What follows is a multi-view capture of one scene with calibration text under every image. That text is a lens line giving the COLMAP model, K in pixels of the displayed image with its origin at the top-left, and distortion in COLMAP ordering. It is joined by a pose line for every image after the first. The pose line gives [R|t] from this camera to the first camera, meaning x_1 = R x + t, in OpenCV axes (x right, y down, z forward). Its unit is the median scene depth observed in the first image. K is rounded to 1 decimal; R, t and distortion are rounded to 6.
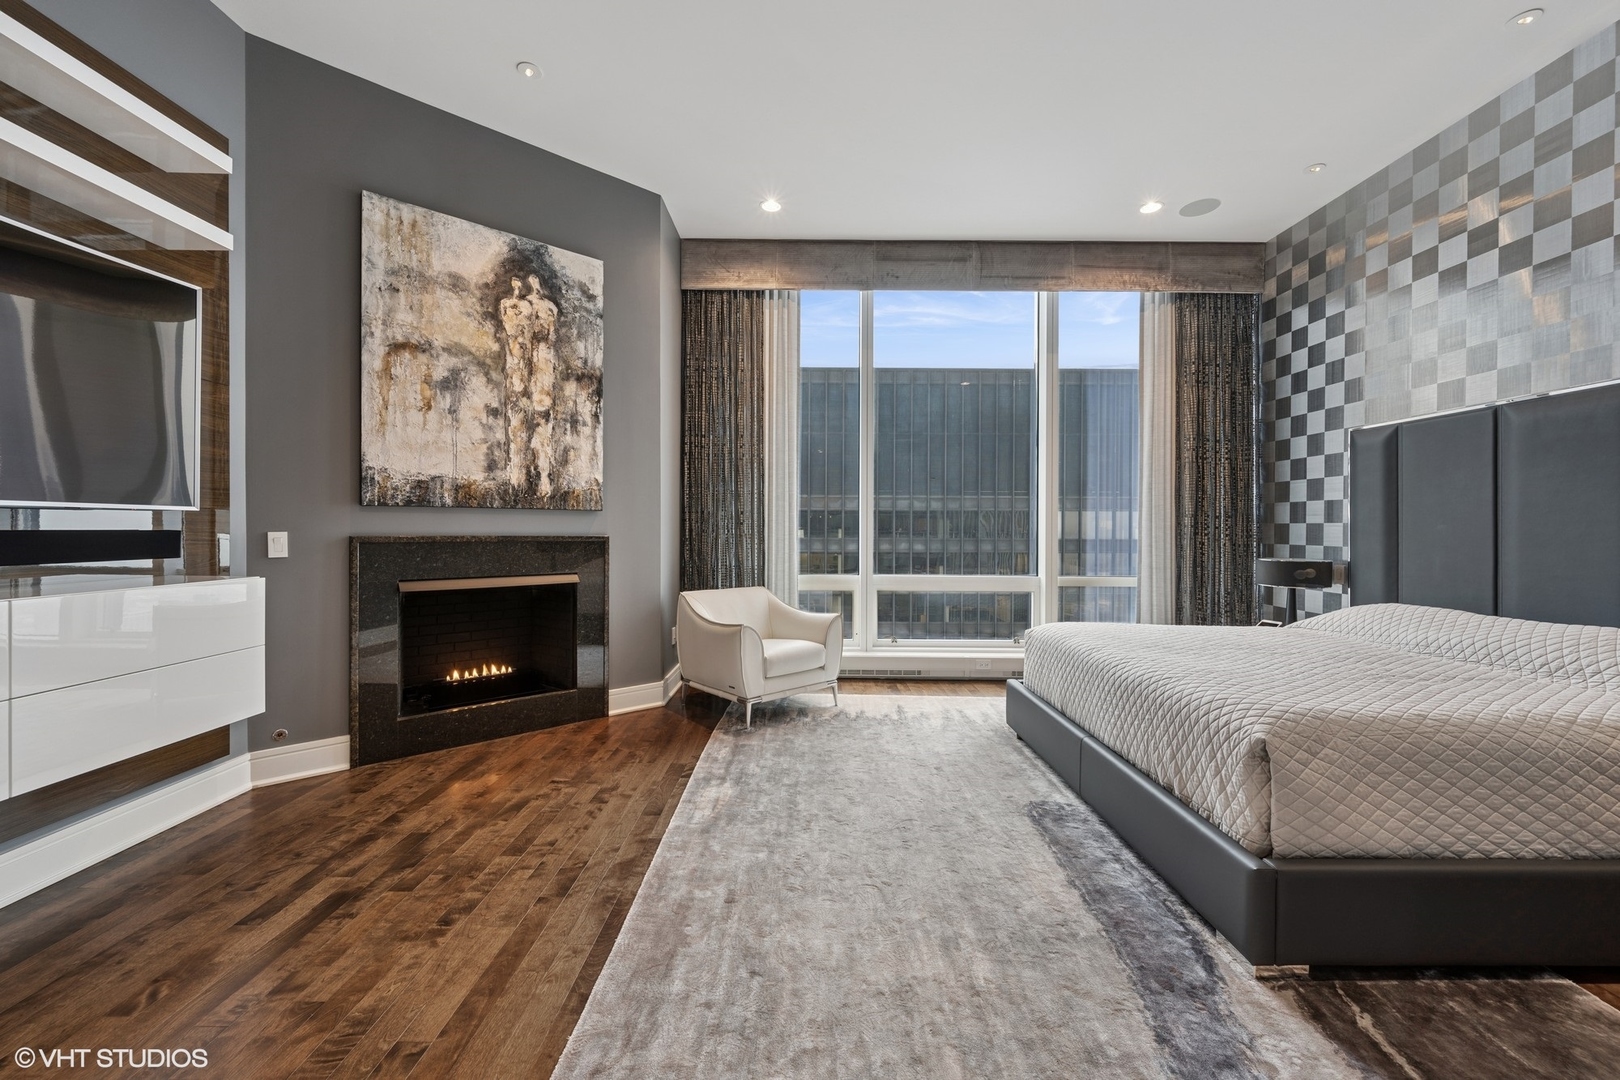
lens RADIAL K [[637.7, 0, 813.8], [0, 637.7, 532.9], [0, 0, 1]] dist [-0.001402, -0.000040]
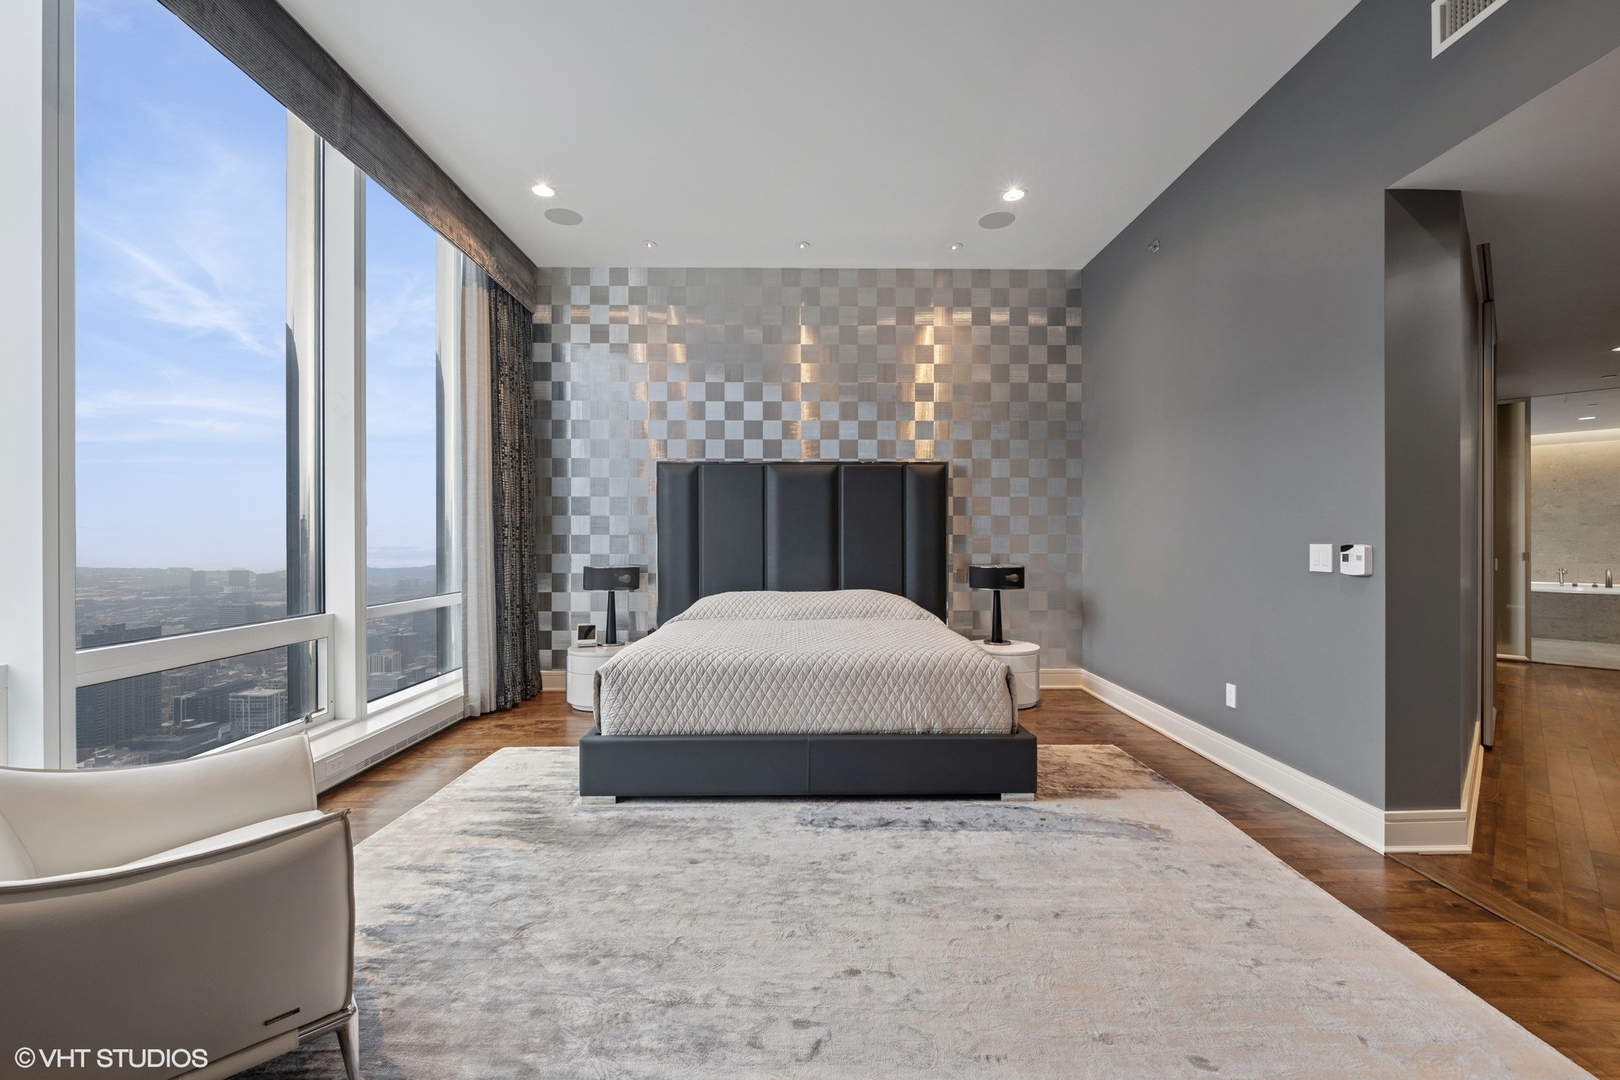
lens RADIAL K [[654.4, 0, 814.5], [0, 654.4, 536.8], [0, 0, 1]] dist [-0.000399, -0.000105]
pose [[-0.010827, -0.001030, 0.999941, -0.503768], [0.008729, 0.999961, 0.001124, -0.011717], [-0.999903, 0.008741, -0.010818, 0.753027]]
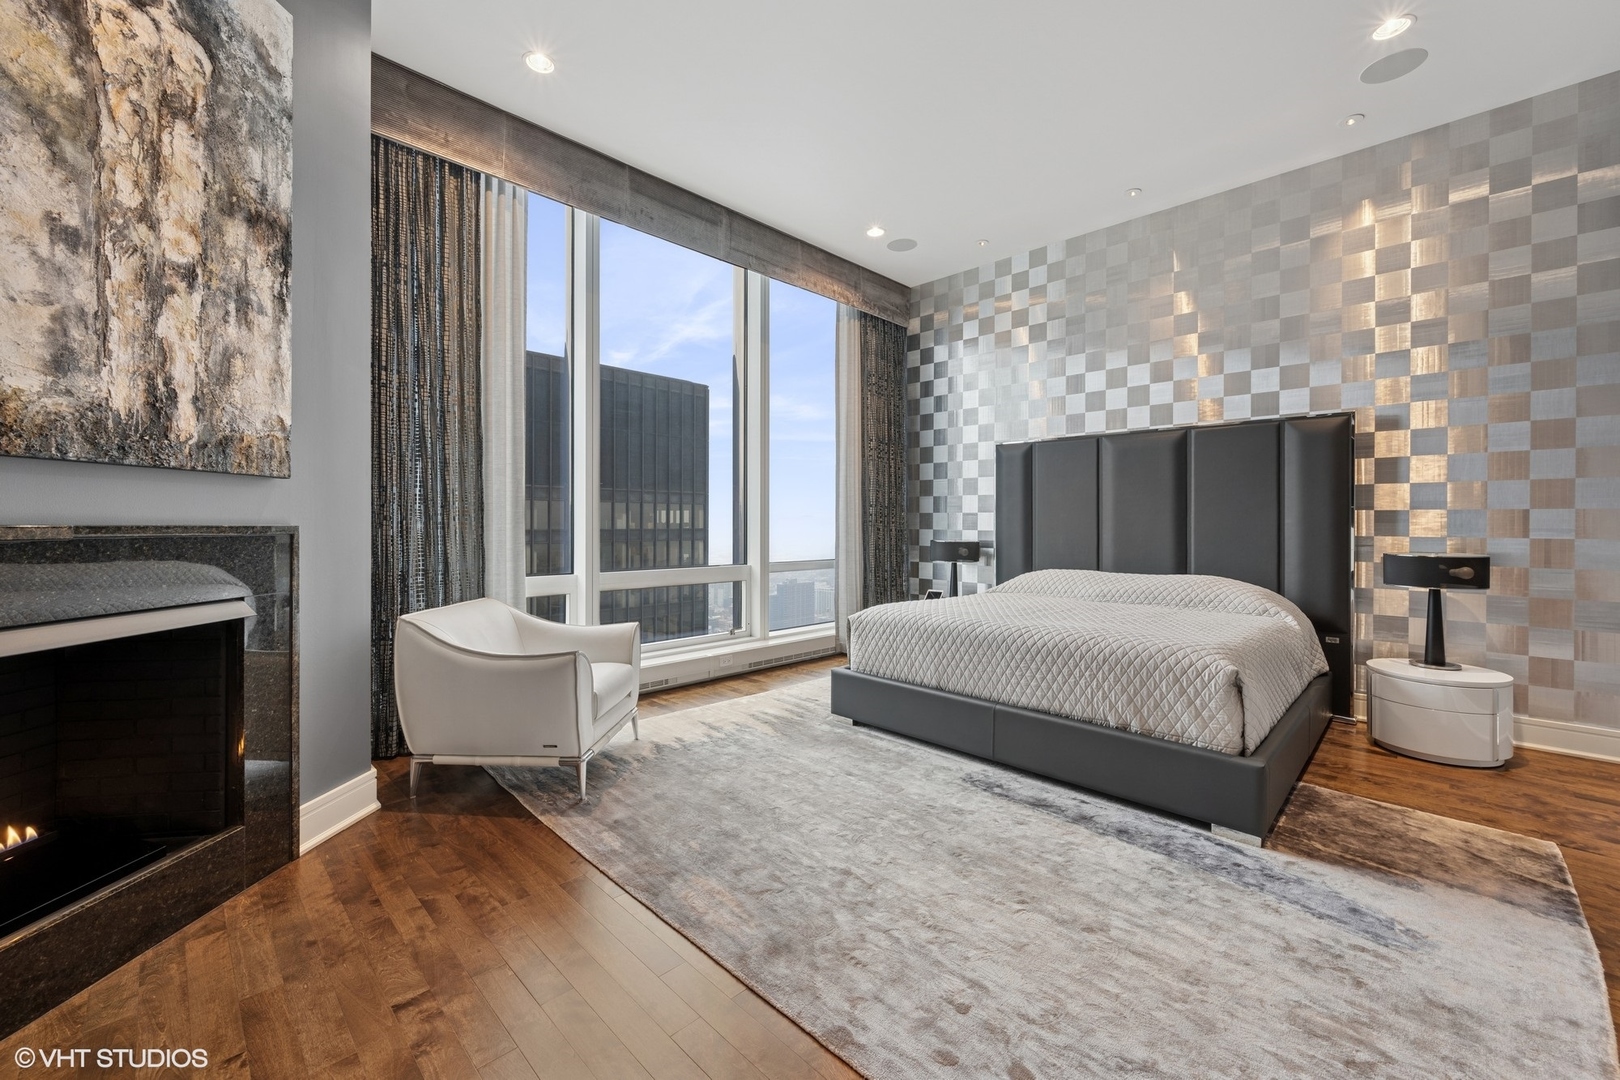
lens RADIAL K [[647.5, 0, 808.5], [0, 647.5, 522.8], [0, 0, 1]] dist [-0.001137, 0.000135]
pose [[0.708041, -0.002898, 0.706166, -0.442047], [0.003984, 0.999992, 0.000109, 0.004716], [-0.706161, 0.002736, 0.708046, 0.330100]]
